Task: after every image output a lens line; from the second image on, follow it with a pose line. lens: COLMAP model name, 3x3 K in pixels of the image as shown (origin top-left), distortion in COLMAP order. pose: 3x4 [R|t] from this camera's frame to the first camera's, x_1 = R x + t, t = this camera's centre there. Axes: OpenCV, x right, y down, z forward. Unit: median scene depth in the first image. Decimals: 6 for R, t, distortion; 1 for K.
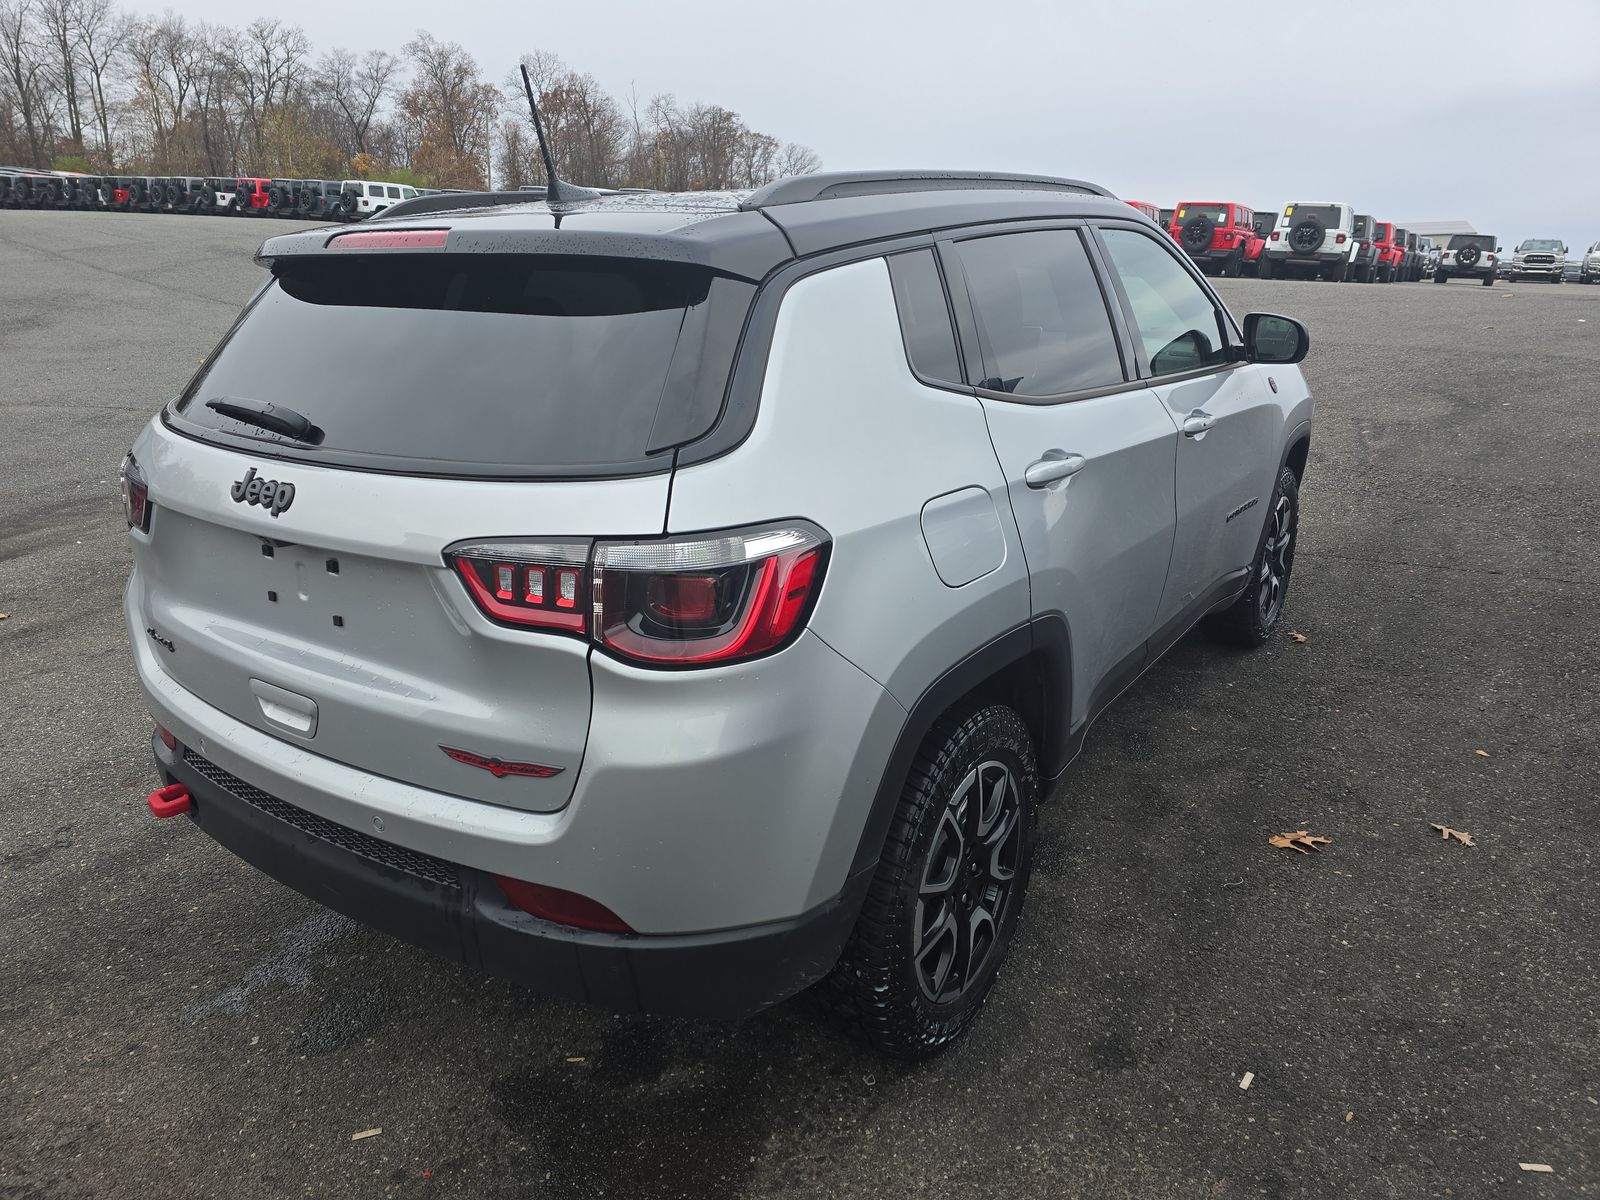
lens RADIAL K [[1068.6, 0, 789.4], [0, 1068.6, 600.5], [0, 0, 1]] dist [0.050612, -0.044649]
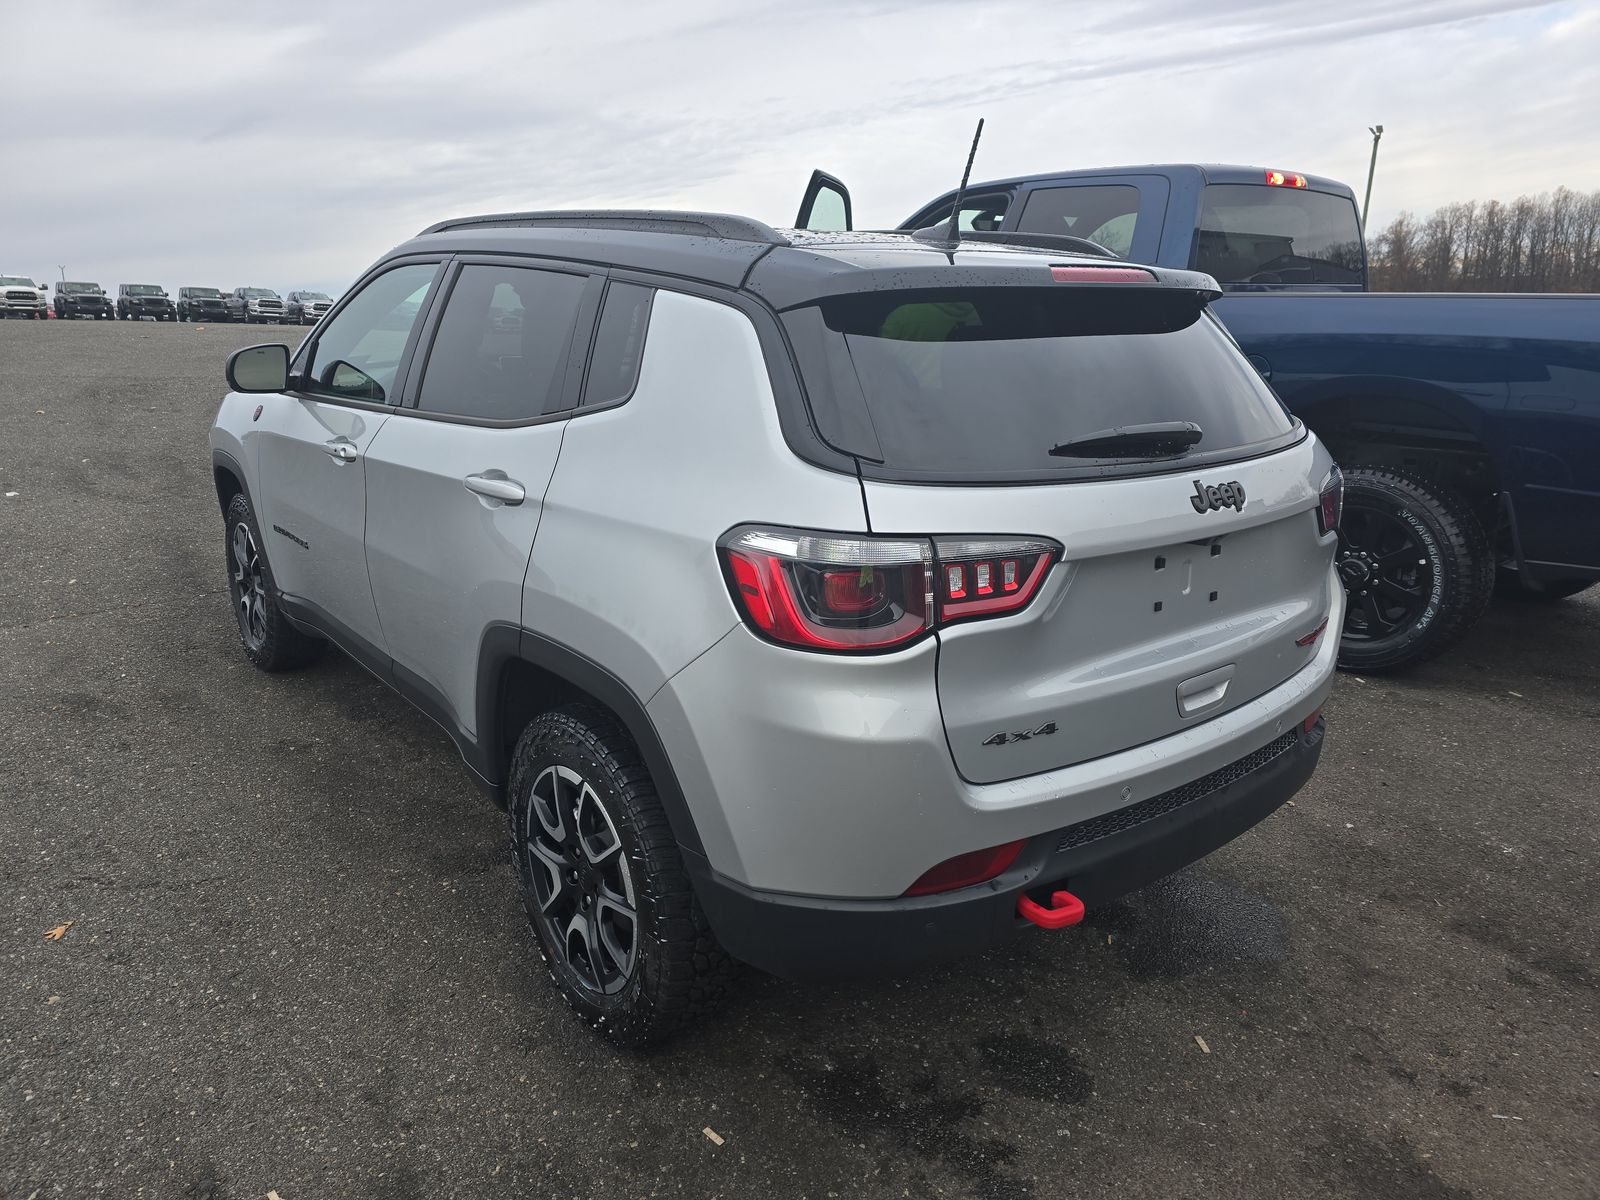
lens RADIAL K [[1068.6, 0, 789.4], [0, 1068.6, 600.5], [0, 0, 1]] dist [0.050612, -0.044649]
pose [[0.298826, -0.252744, 0.920230, -1.764531], [0.278560, 0.945397, 0.169199, -0.328060], [-0.912747, 0.205778, 0.352914, 1.080061]]
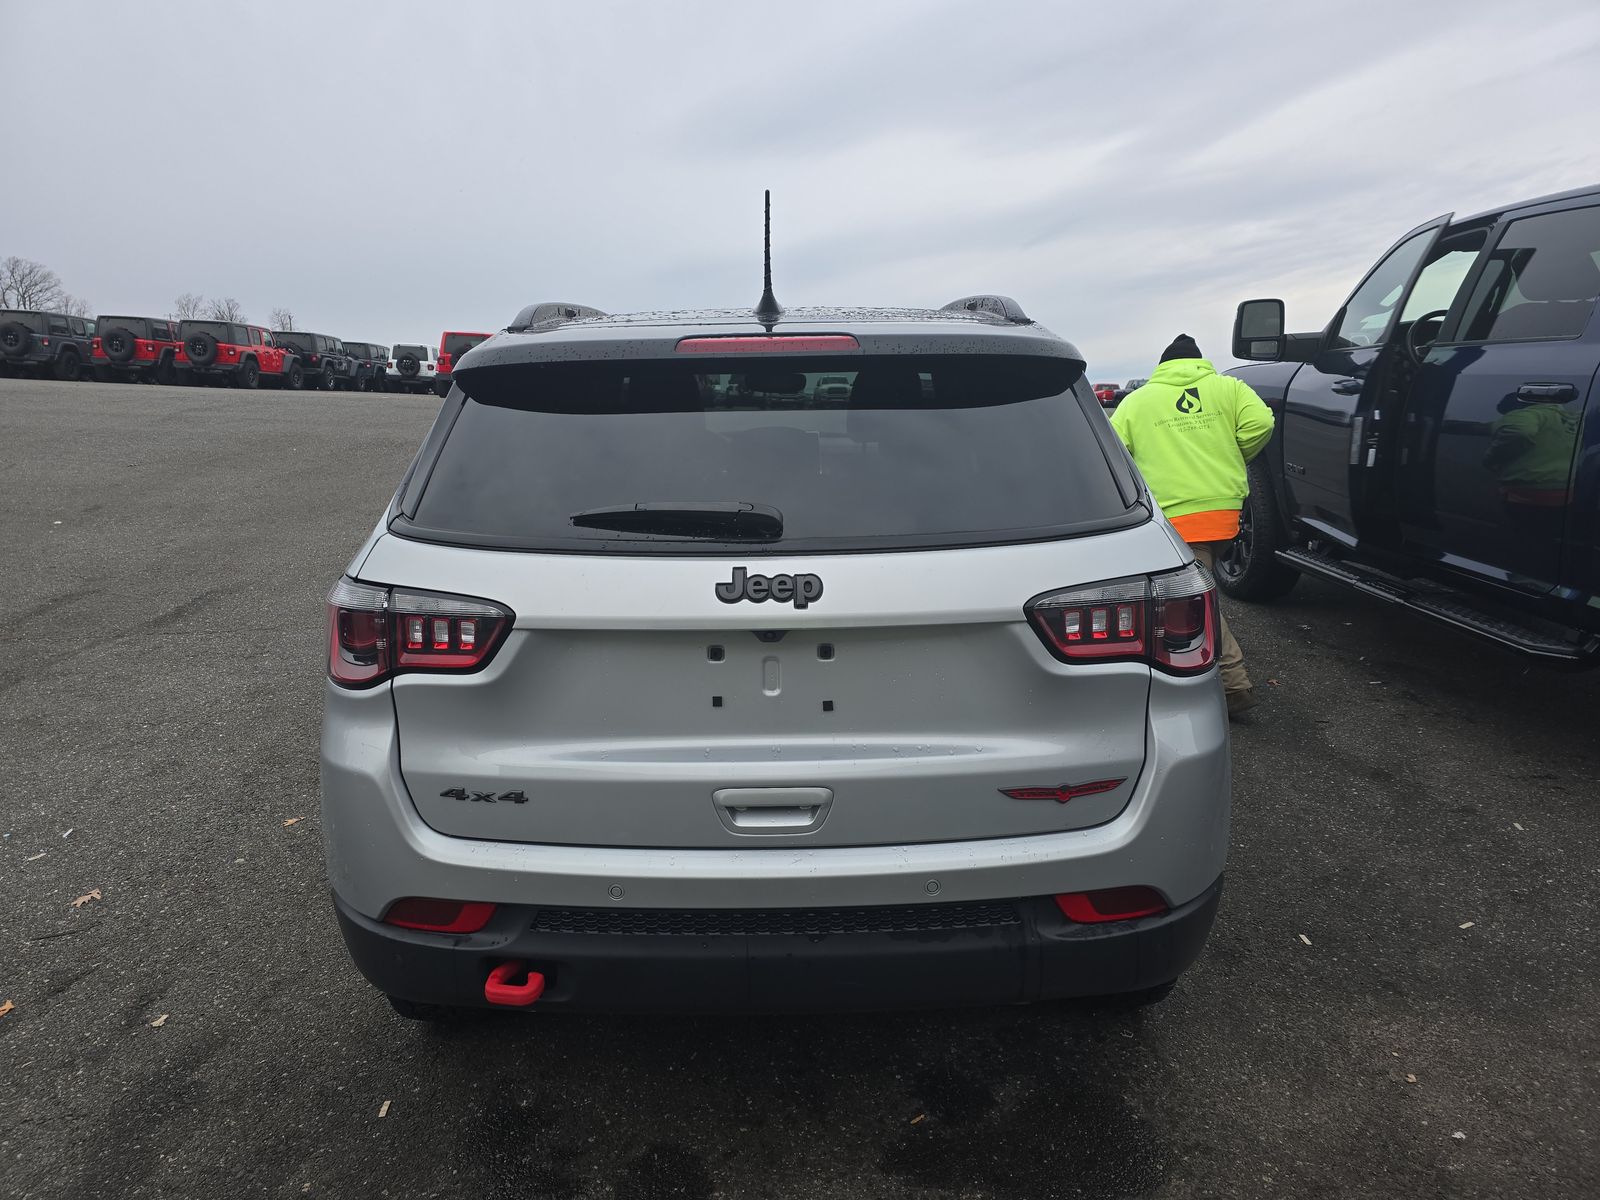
lens RADIAL K [[1068.6, 0, 789.4], [0, 1068.6, 600.5], [0, 0, 1]] dist [0.050612, -0.044649]
pose [[0.826107, -0.122911, 0.549945, -1.059236], [0.182349, 0.981722, -0.054505, -0.033285], [-0.533194, 0.145309, 0.833420, 0.179214]]
